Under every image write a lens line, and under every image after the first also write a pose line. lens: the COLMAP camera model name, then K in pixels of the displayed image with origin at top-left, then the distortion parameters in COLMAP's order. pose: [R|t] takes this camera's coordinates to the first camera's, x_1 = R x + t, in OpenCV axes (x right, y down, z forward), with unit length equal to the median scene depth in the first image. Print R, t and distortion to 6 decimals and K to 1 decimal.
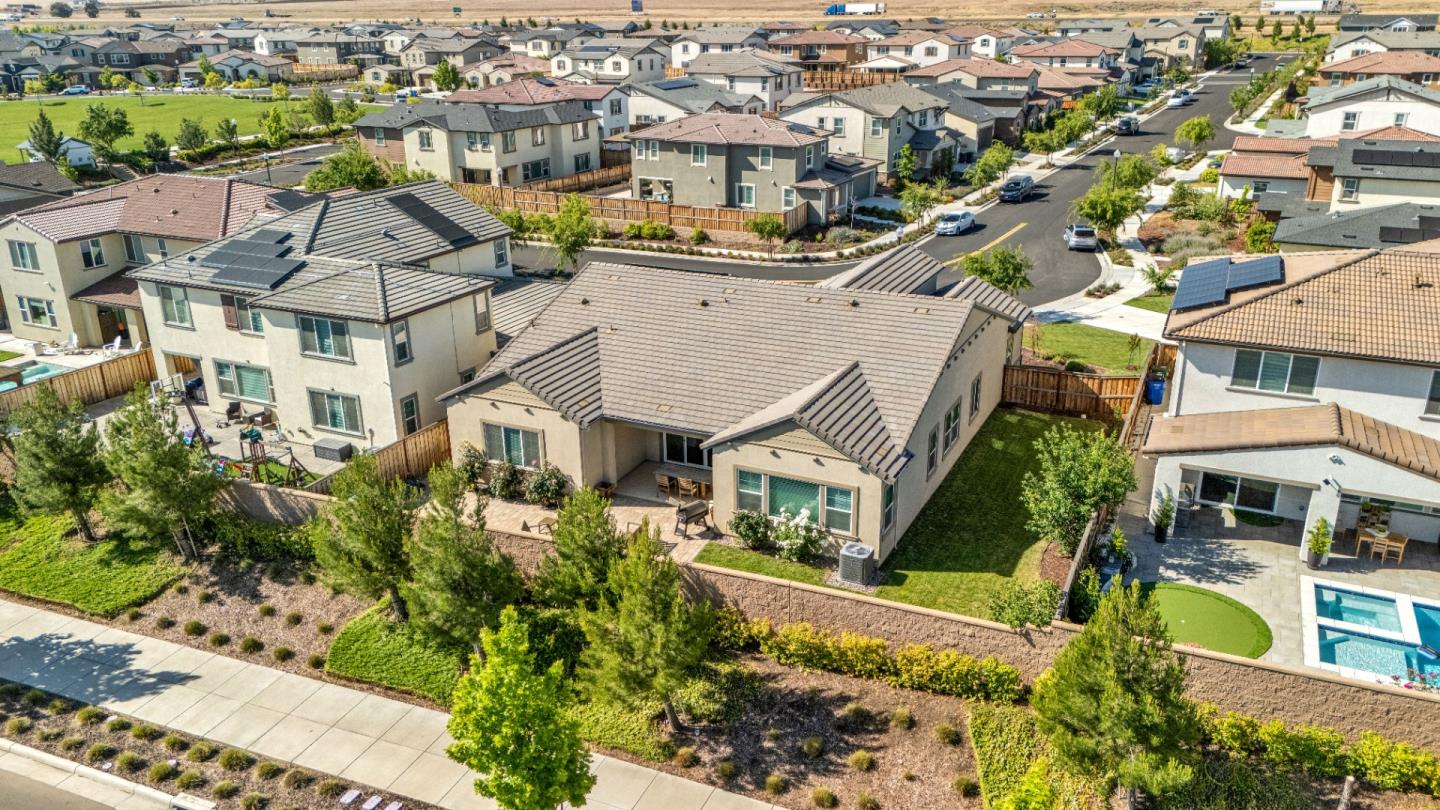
lens RADIAL K [[1058.6, 0, 720.0], [0, 1058.6, 405.0], [0, 0, 1]] dist [0.073167, -0.083111]
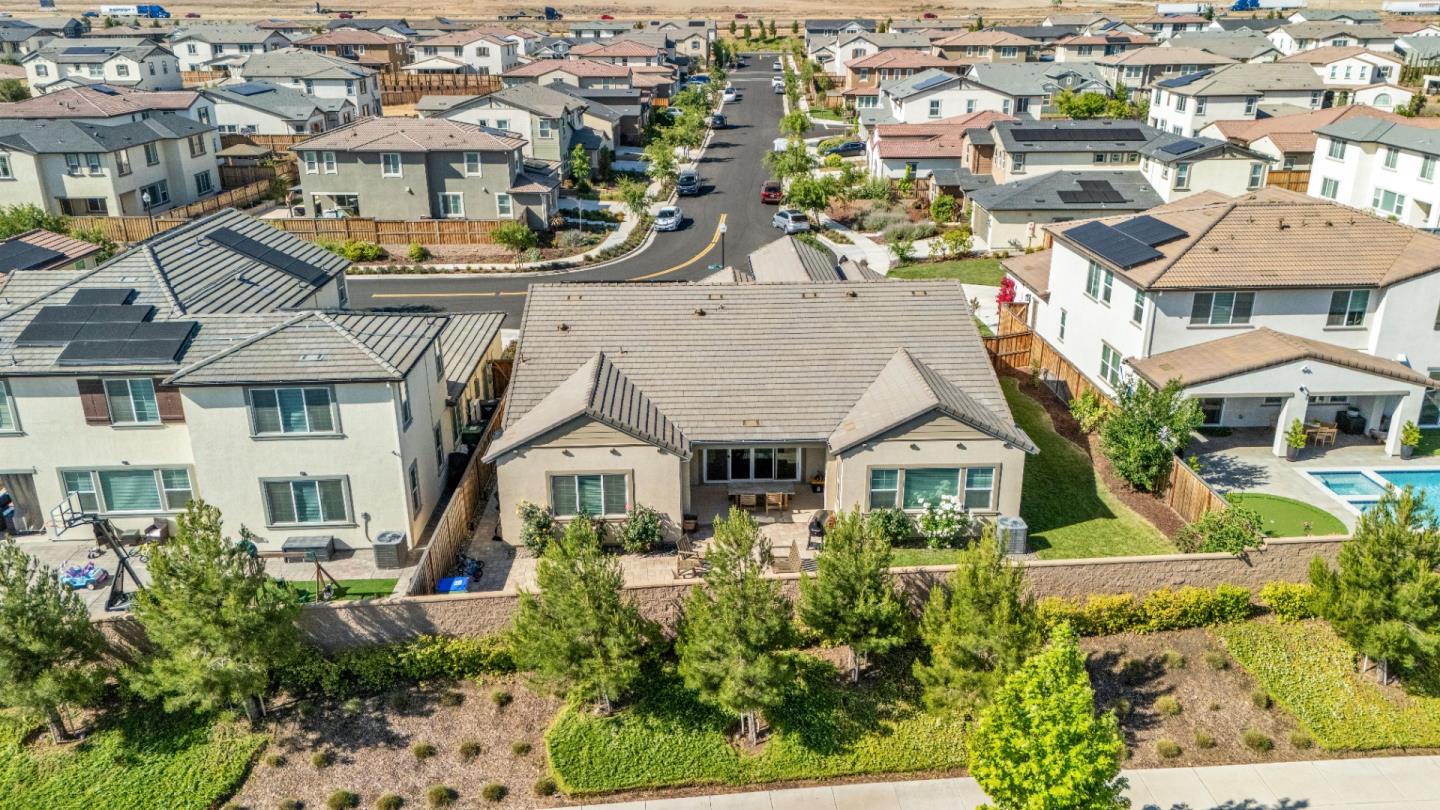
lens RADIAL K [[1058.6, 0, 720.0], [0, 1058.6, 405.0], [0, 0, 1]] dist [0.073167, -0.083111]
pose [[0.883152, -0.157144, 0.441982, -0.233017], [0.157705, 0.986839, 0.035743, -0.024379], [-0.441782, 0.038137, 0.896312, 0.076866]]
